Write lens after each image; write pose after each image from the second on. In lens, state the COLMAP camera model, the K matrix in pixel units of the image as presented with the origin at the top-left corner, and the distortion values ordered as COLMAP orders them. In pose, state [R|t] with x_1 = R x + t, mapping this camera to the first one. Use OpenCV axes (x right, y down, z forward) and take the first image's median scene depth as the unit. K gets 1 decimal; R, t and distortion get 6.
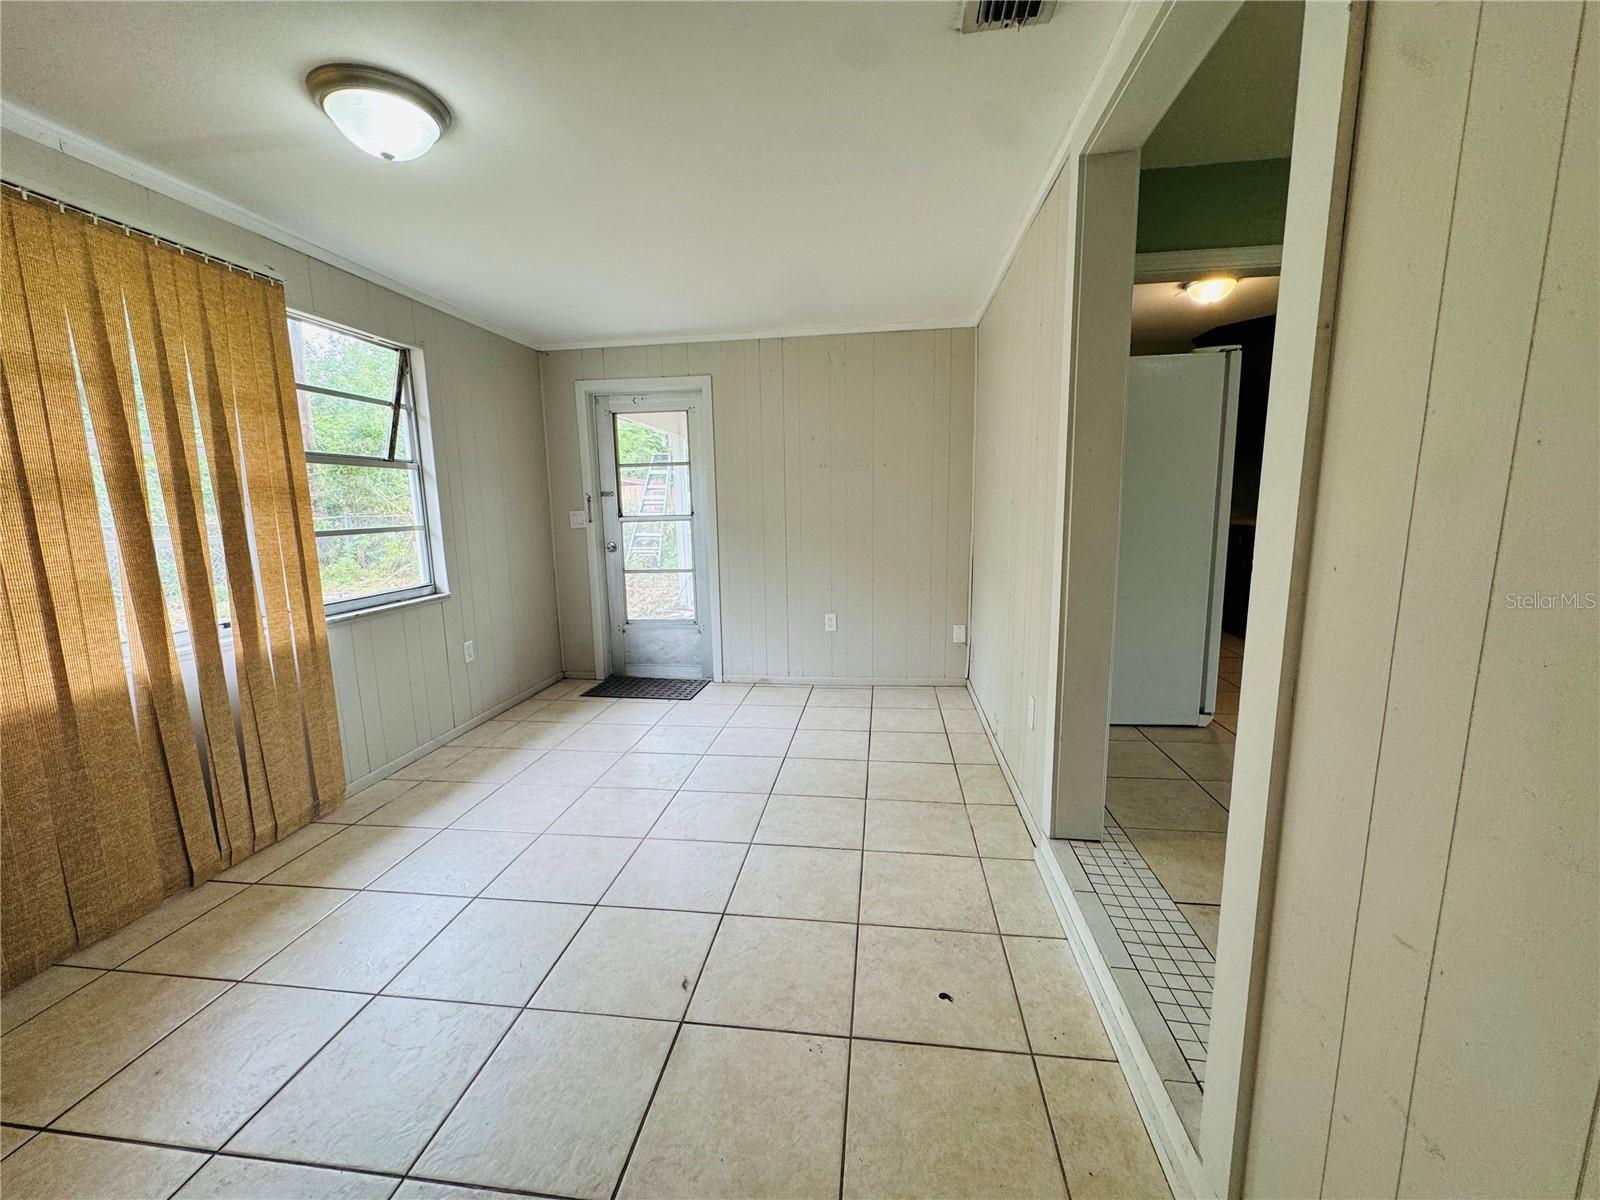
lens RADIAL K [[640.8, 0, 800.5], [0, 640.8, 605.4], [0, 0, 1]] dist [0.001745, 0.000470]
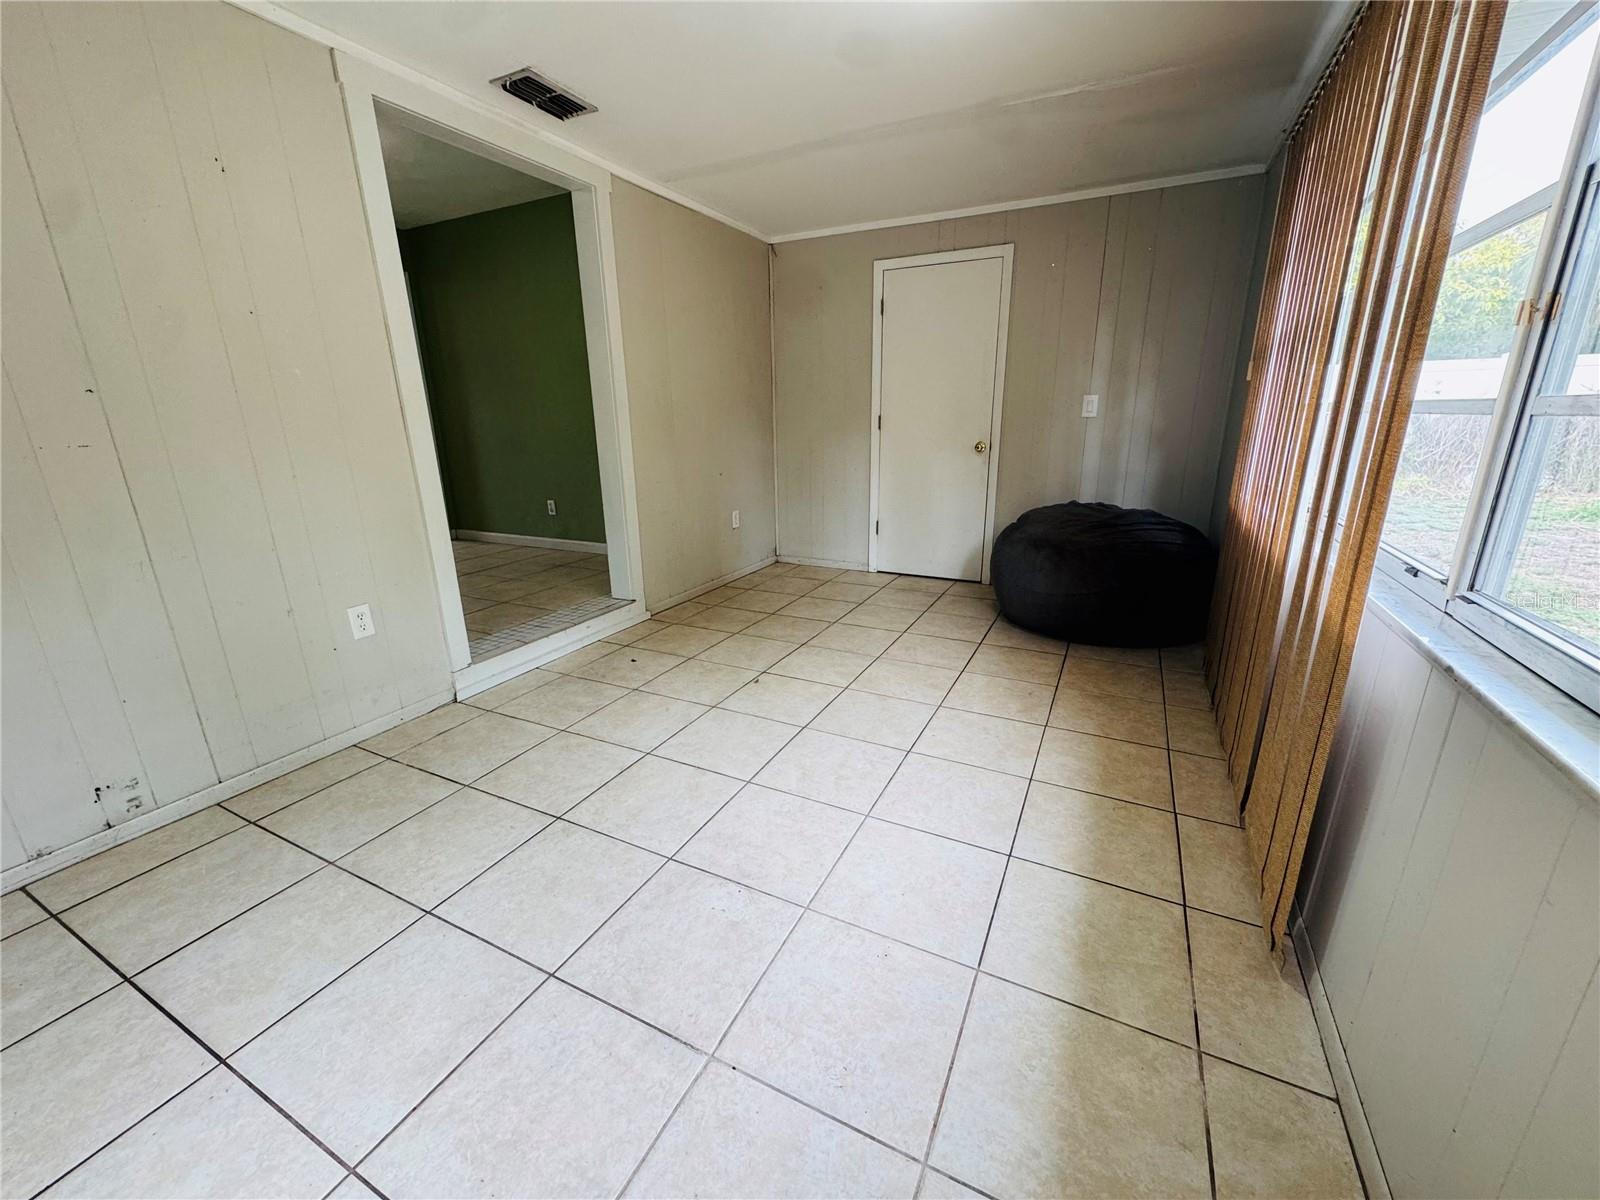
lens RADIAL K [[640.8, 0, 799.5], [0, 640.8, 600.4], [0, 0, 1]] dist [0.001745, 0.000470]
pose [[-0.944594, -0.060675, 0.322585, -0.556332], [0.082536, 0.907286, 0.412334, -0.200833], [-0.317695, 0.416113, -0.852009, 1.568147]]
